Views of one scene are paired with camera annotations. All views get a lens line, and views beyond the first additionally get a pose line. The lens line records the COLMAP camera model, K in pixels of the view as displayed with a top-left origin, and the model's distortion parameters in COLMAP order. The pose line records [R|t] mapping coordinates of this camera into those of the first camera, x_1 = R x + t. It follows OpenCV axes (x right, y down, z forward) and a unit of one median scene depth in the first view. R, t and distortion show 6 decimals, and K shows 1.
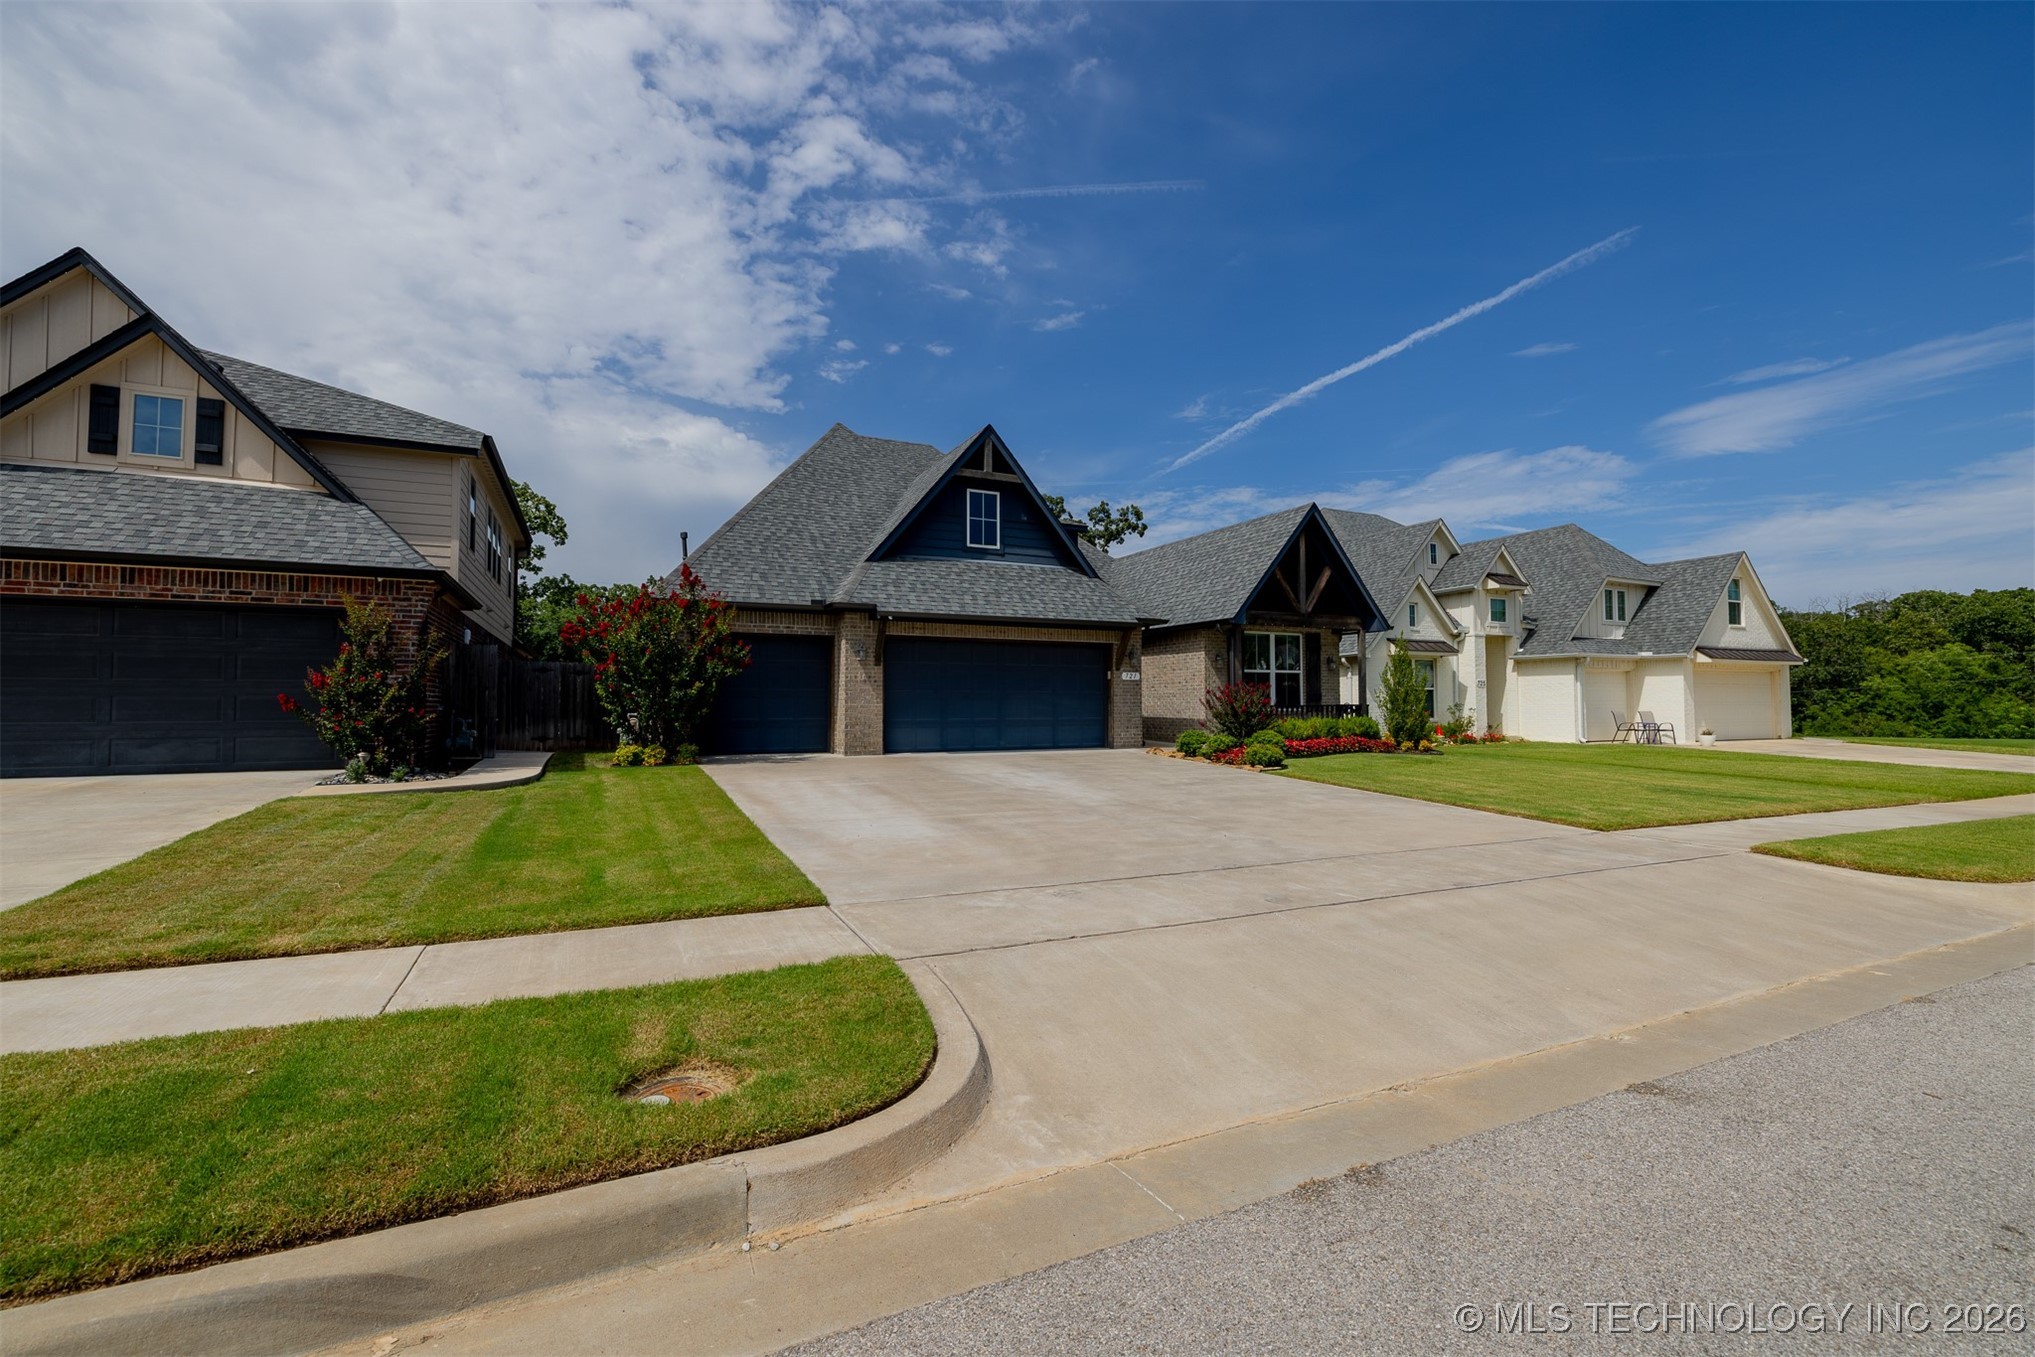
lens RADIAL K [[830.7, 0, 1009.6], [0, 830.7, 678.7], [0, 0, 1]] dist [-0.000712, -0.000208]
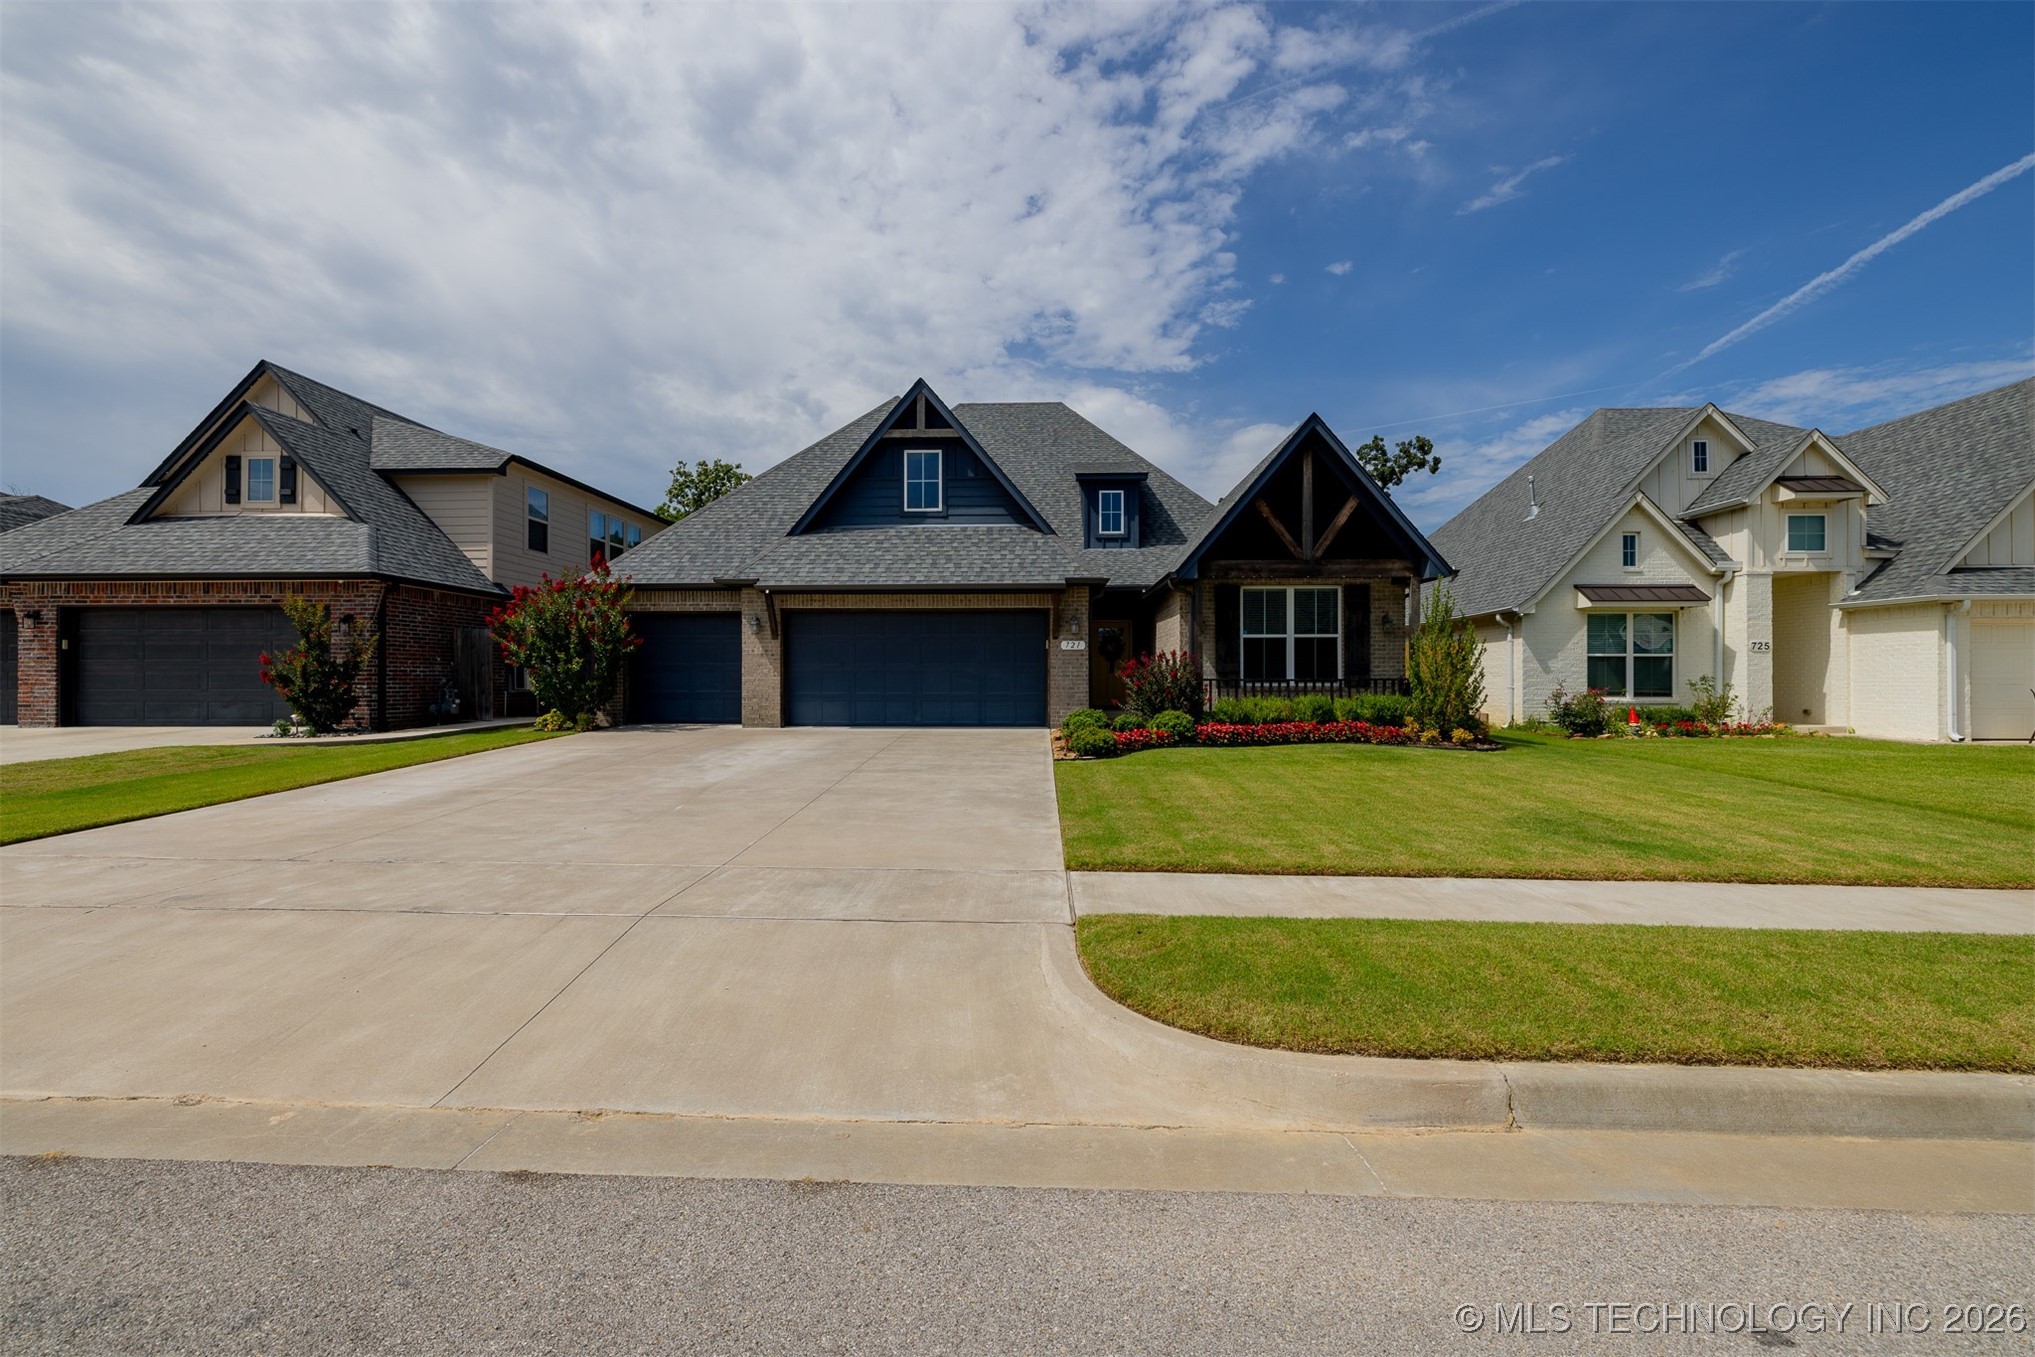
lens RADIAL K [[874.2, 0, 1012.1], [0, 874.2, 676.0], [0, 0, 1]] dist [-0.000567, 0.000458]
pose [[0.890873, 0.000577, -0.454252, 0.506569], [0.013457, 0.999527, 0.027660, 0.002726], [0.454053, -0.030754, 0.890444, 0.159985]]
